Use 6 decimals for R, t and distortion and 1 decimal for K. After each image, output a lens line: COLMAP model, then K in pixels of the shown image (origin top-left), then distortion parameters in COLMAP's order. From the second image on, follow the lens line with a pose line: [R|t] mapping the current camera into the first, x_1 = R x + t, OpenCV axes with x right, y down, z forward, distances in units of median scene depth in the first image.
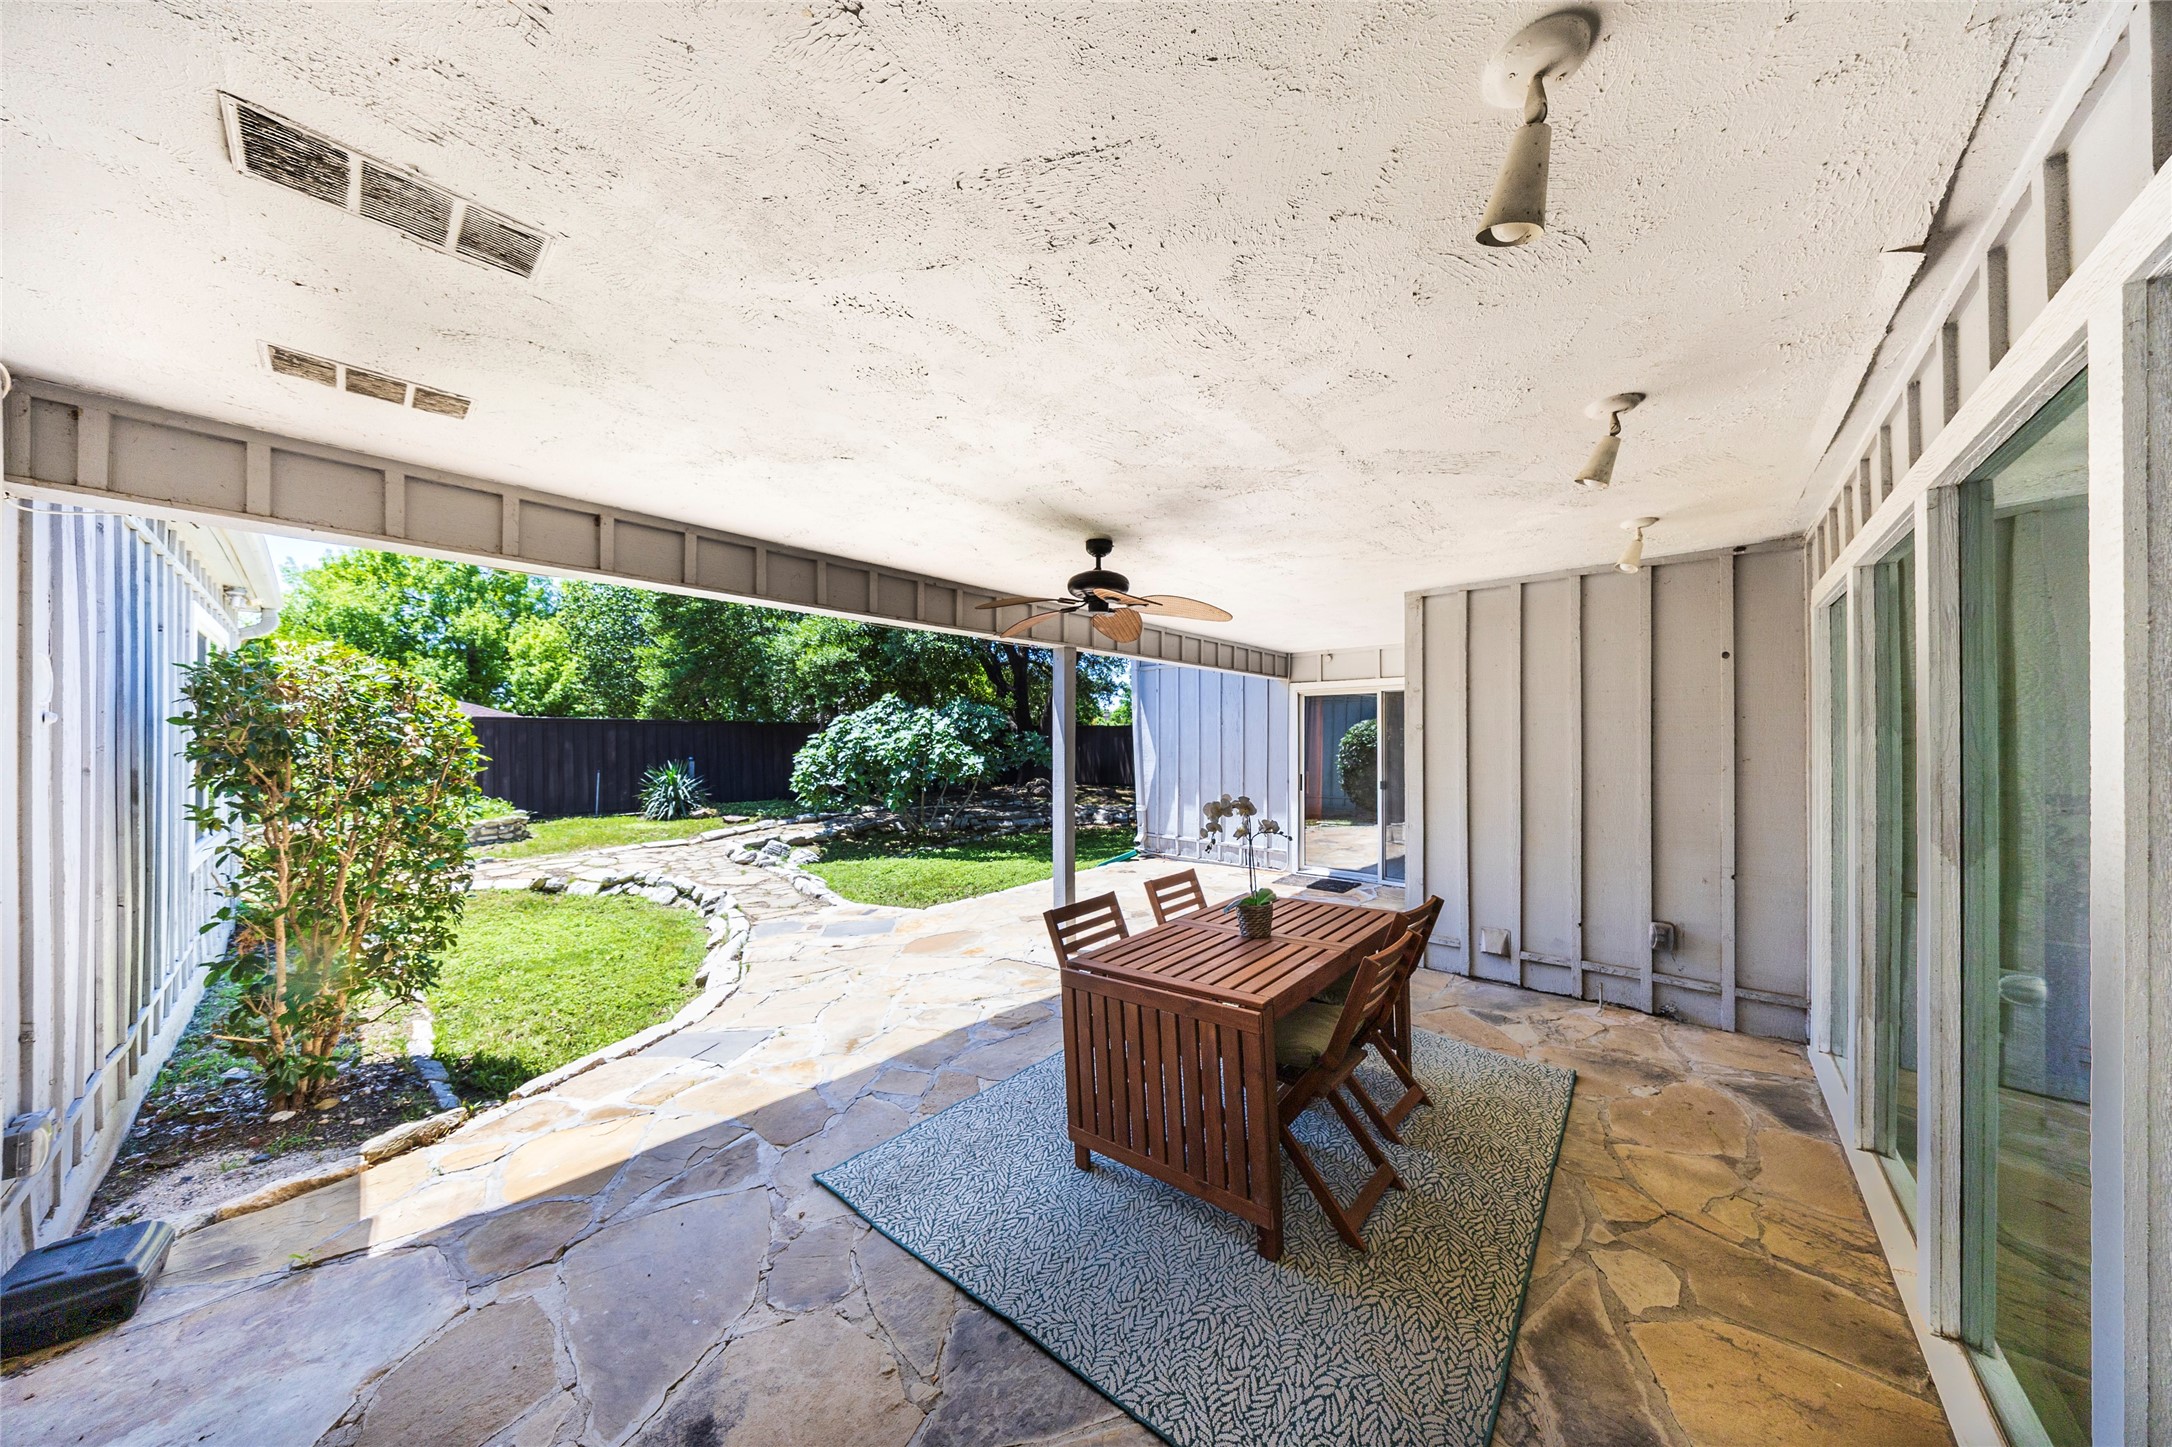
lens RADIAL K [[644.5, 0, 1103.9], [0, 644.5, 736.0], [0, 0, 1]] dist [-0.012272, -0.000085]
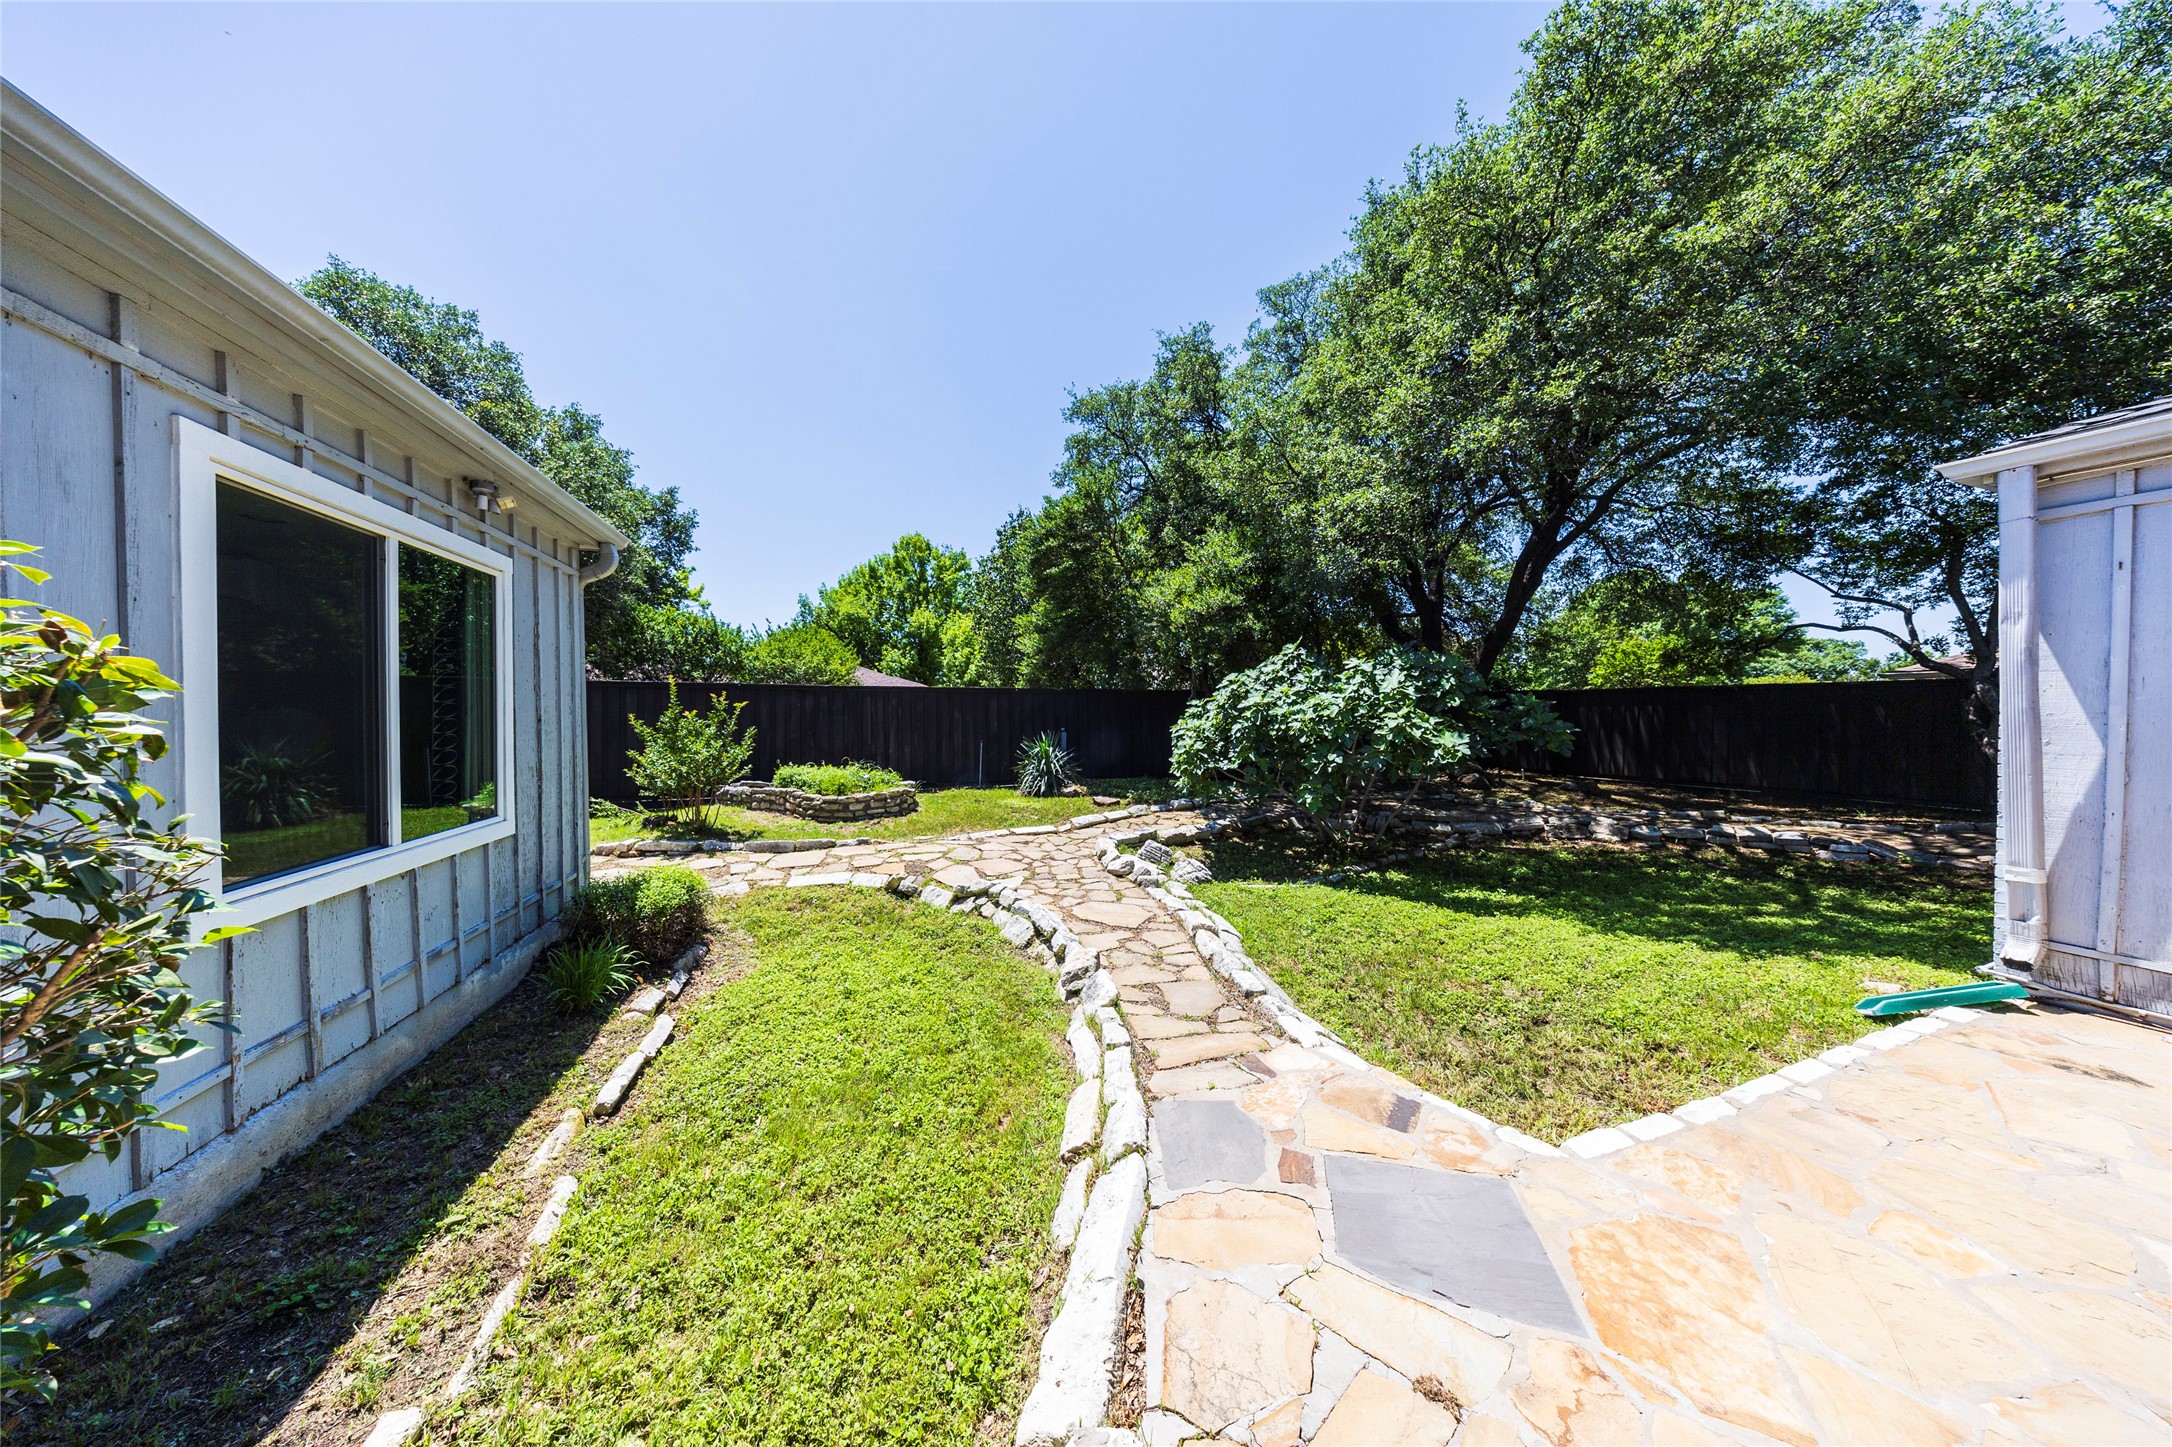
lens RADIAL K [[644.5, 0, 1085.4], [0, 644.5, 720.9], [0, 0, 1]] dist [-0.012272, -0.000085]
pose [[0.854215, 0.007249, -0.519869, -0.174054], [0.002128, 0.999846, 0.017439, 0.008830], [0.519915, -0.016003, 0.854068, 0.292579]]
